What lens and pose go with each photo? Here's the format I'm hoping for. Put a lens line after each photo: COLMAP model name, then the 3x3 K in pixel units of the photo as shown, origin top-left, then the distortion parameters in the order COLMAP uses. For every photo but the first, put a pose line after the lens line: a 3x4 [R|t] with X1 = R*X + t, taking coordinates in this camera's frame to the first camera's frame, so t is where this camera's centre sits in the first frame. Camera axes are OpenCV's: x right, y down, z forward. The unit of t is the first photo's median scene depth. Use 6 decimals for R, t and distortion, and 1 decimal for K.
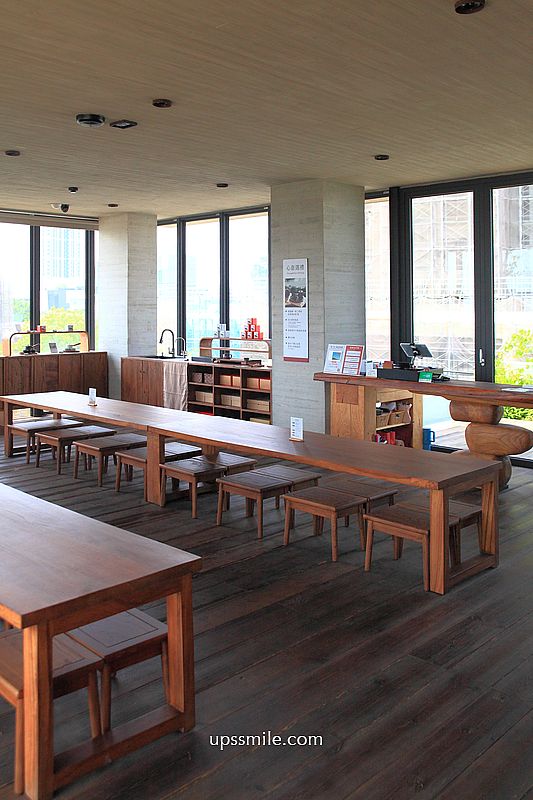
lens RADIAL K [[704.9, 0, 266.5], [0, 704.9, 400.0], [0, 0, 1]] dist [-0.005175, -0.000999]
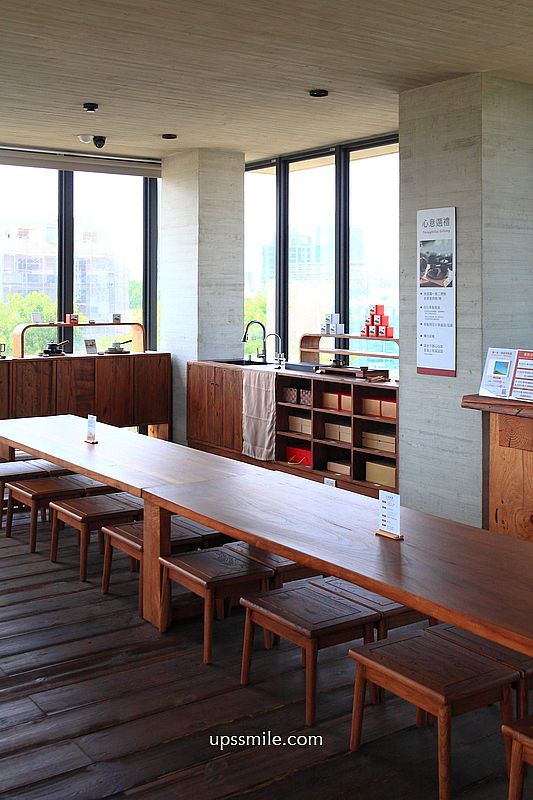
lens RADIAL K [[938.8, 0, 267.4], [0, 938.8, 379.3], [0, 0, 1]] dist [0.010347, 0.028148]
pose [[0.983594, 0.018274, -0.179469, 0.036894], [-0.025150, 0.999031, -0.036116, -0.014848], [0.178635, 0.040037, 0.983100, 0.141537]]
